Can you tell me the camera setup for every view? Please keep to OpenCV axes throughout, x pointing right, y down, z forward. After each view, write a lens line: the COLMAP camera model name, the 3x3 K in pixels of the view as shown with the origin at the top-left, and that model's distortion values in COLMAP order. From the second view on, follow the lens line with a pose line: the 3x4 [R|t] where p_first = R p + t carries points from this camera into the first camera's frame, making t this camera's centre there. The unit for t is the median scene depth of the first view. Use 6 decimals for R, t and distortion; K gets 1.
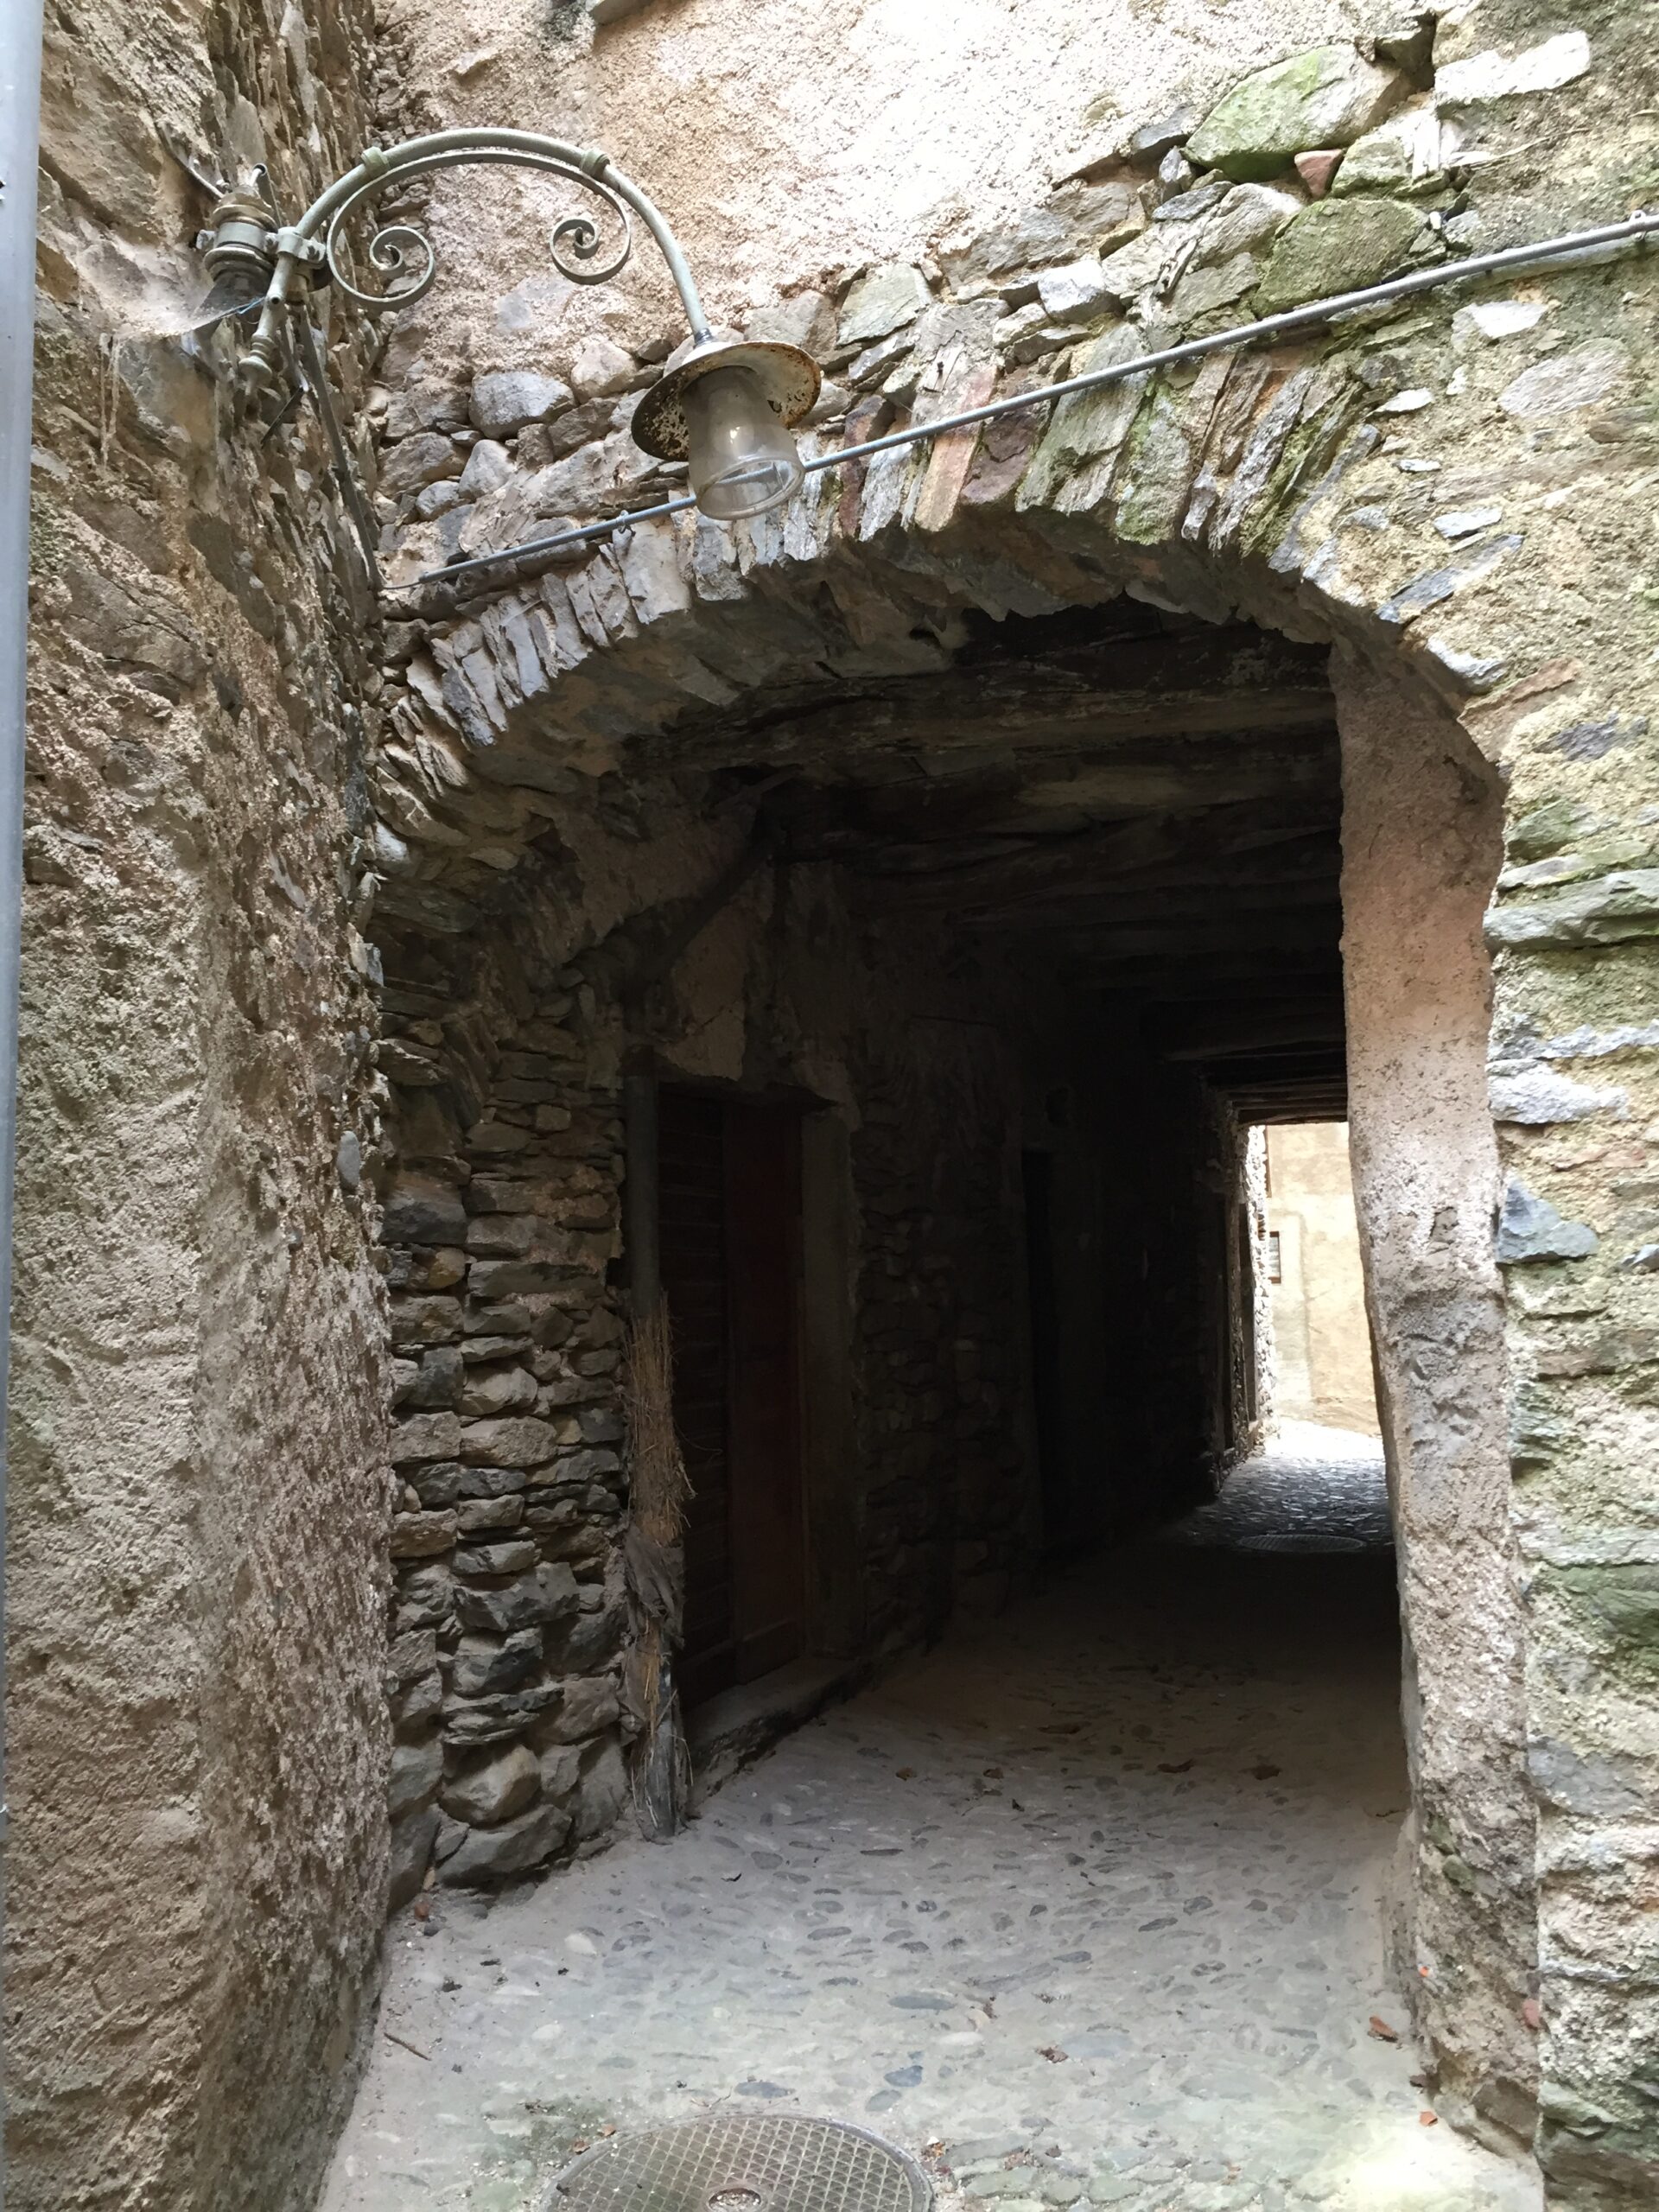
lens RADIAL K [[1878.3, 0, 828.5], [0, 1878.3, 1101.4], [0, 0, 1]] dist [0.054439, -0.027319]
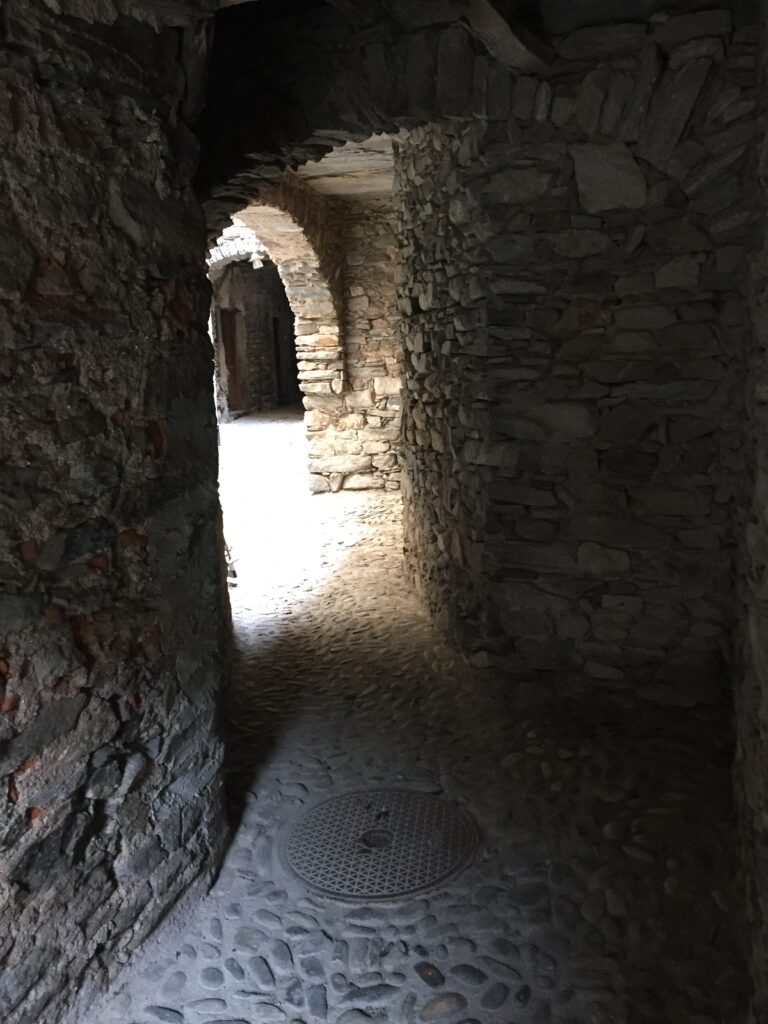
lens RADIAL K [[869.5, 0, 381.8], [0, 869.5, 511.2], [0, 0, 1]] dist [0.054439, -0.027319]
pose [[0.969623, -0.043230, 0.240756, -0.393616], [-0.021541, 0.965344, 0.260090, -0.175928], [-0.243656, -0.257375, 0.935088, -2.711805]]
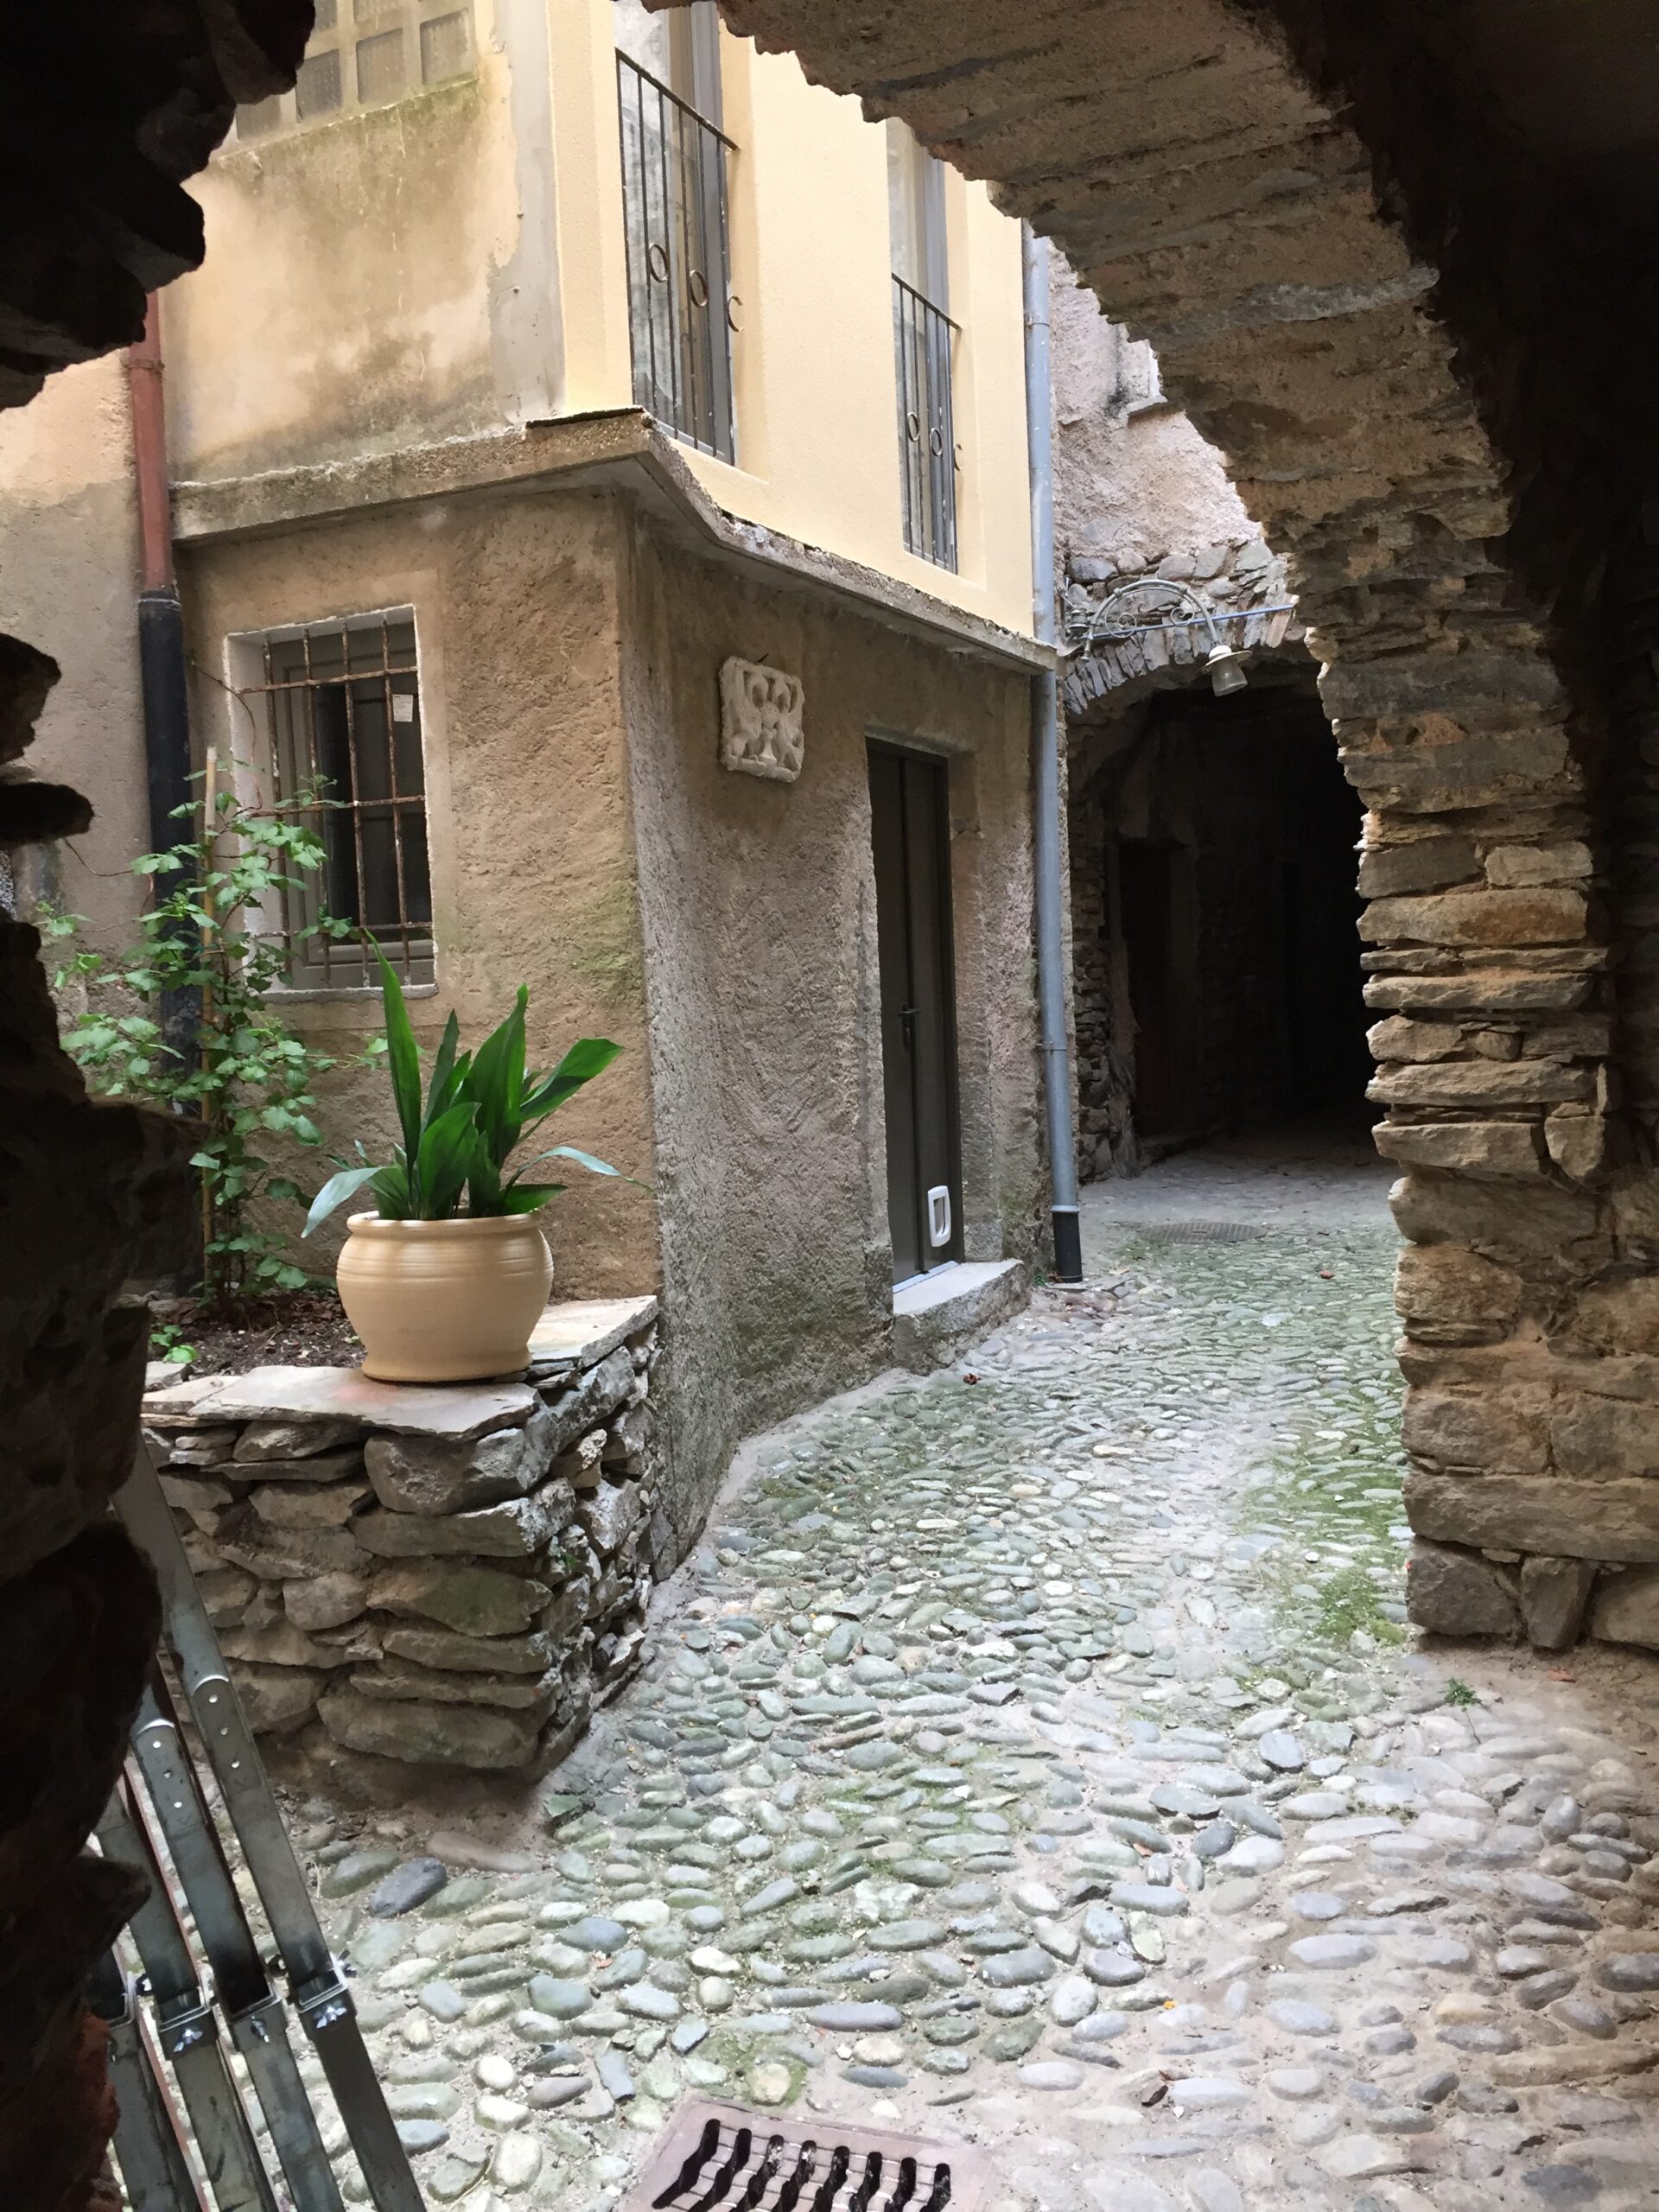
lens RADIAL K [[1878.3, 0, 823.0], [0, 1878.3, 1102.0], [0, 0, 1]] dist [0.054439, -0.027319]
pose [[0.992907, -0.006251, -0.118730, -0.225456], [0.025120, 0.987103, 0.158102, -0.087634], [0.116210, -0.159963, 0.980259, -1.546702]]
